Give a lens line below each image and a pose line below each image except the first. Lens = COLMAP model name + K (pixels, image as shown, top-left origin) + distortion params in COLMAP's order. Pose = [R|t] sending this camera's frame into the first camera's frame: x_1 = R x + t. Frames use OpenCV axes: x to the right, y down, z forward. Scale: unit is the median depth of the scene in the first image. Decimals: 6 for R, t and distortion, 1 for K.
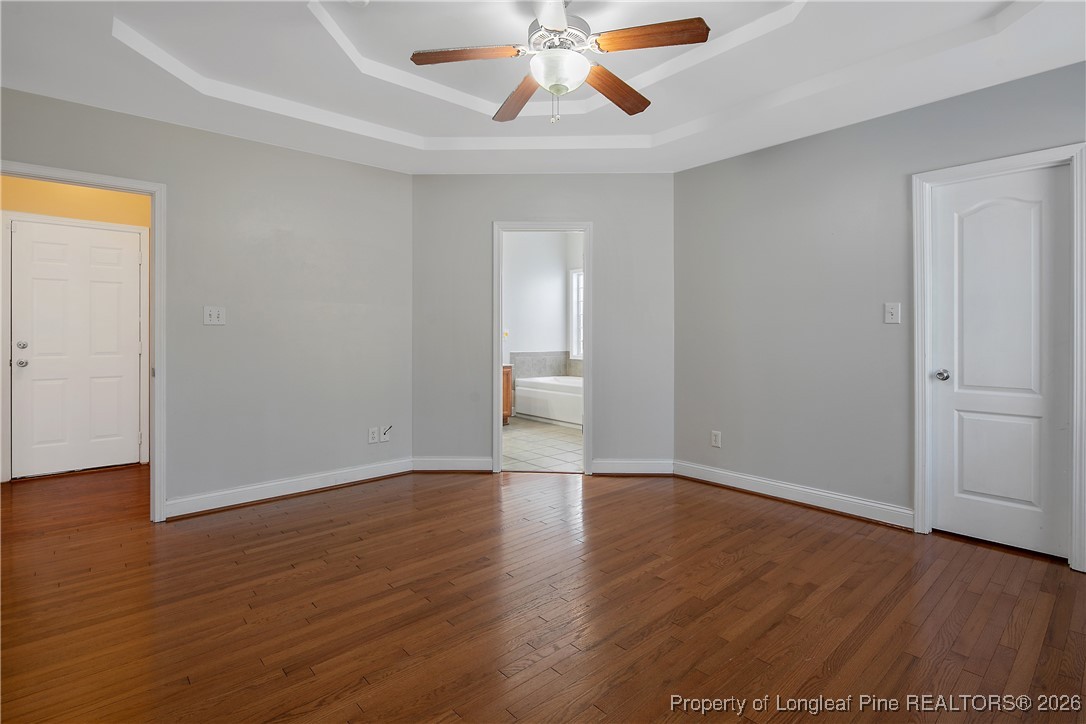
lens RADIAL K [[521.0, 0, 531.0], [0, 521.0, 333.4], [0, 0, 1]] dist [-0.002908, -0.000264]
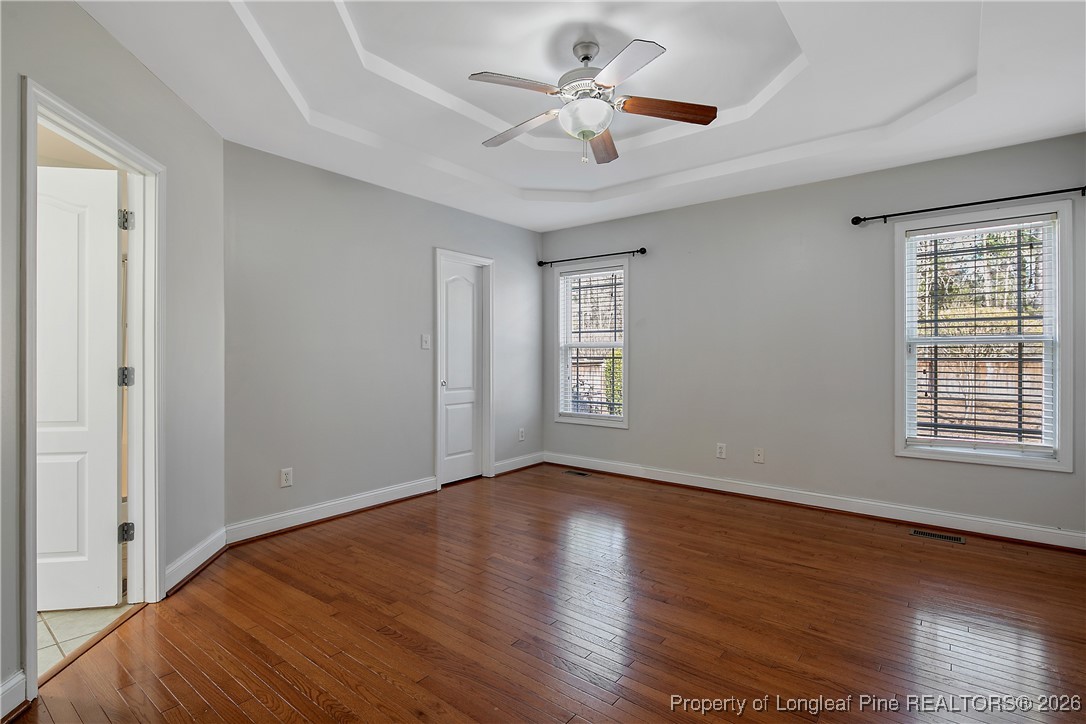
lens RADIAL K [[528.7, 0, 539.6], [0, 528.7, 342.2], [0, 0, 1]] dist [0.000122, -0.000110]
pose [[-0.185956, 0.022106, 0.982309, -0.800624], [-0.000679, 0.999744, -0.022627, -0.005185], [-0.982558, -0.004875, -0.185893, 1.004285]]
